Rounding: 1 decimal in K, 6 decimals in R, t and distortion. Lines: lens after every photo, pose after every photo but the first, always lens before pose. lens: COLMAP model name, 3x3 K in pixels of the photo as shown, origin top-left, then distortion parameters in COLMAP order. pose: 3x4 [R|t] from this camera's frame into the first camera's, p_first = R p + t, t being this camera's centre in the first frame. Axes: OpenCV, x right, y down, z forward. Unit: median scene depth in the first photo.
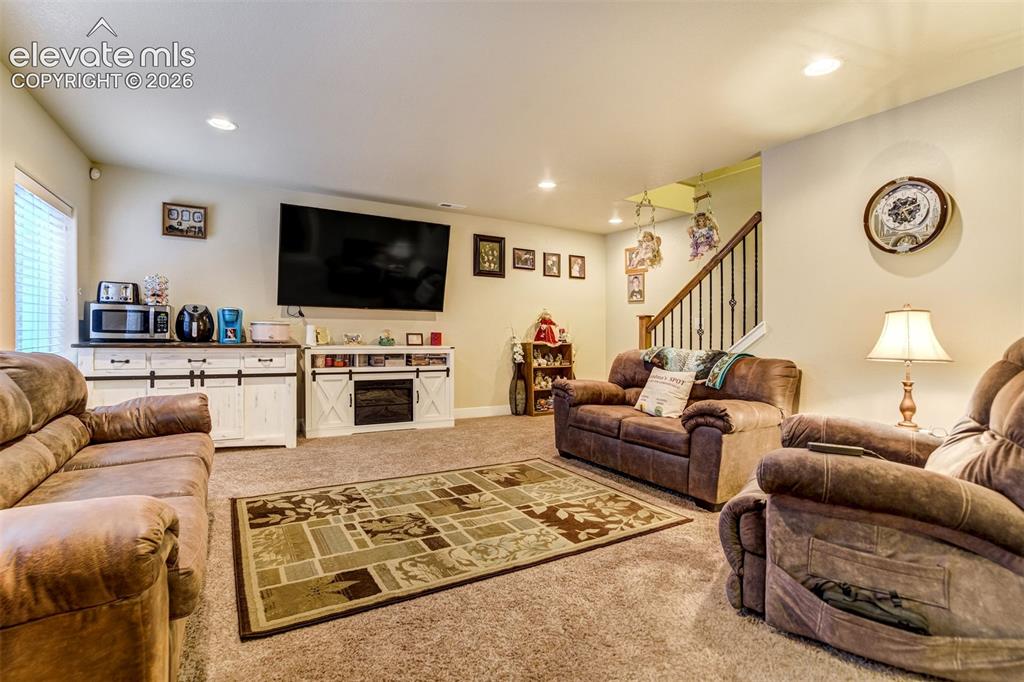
lens RADIAL K [[480.0, 0, 512.0], [0, 480.0, 341.0], [0, 0, 1]] dist [-0.039326, 0.000483]
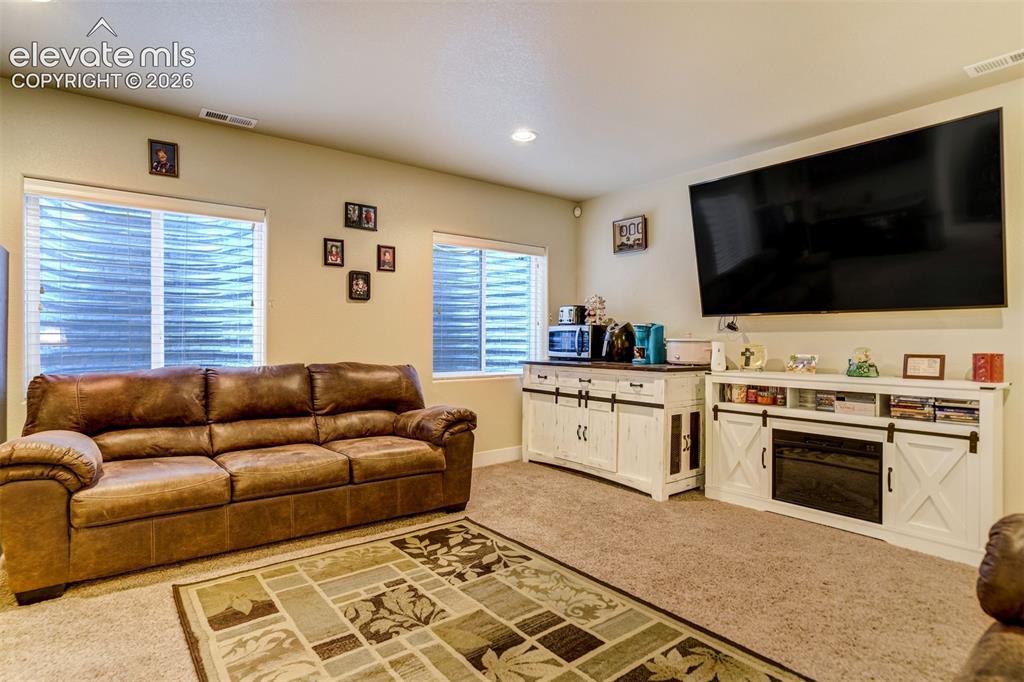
lens RADIAL K [[532.1, 0, 511.0], [0, 532.1, 364.5], [0, 0, 1]] dist [-0.030444, 0.001459]
pose [[0.135086, 0.025215, -0.990513, 0.512072], [-0.019752, 0.999546, 0.022751, -0.017606], [0.990637, 0.016491, 0.135522, 0.905754]]
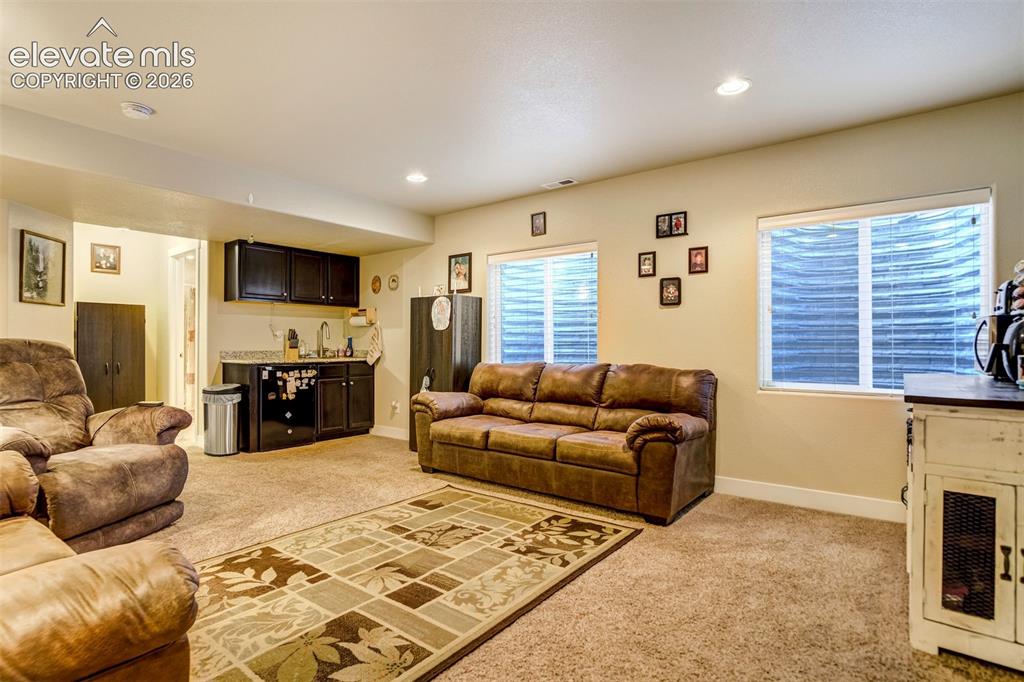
lens RADIAL K [[532.1, 0, 511.0], [0, 532.1, 364.5], [0, 0, 1]] dist [-0.030444, 0.001459]
pose [[-0.929873, -0.003586, -0.367862, 0.049300], [-0.024420, 0.998349, 0.051995, -0.048260], [0.367068, 0.057332, -0.928426, 1.822097]]
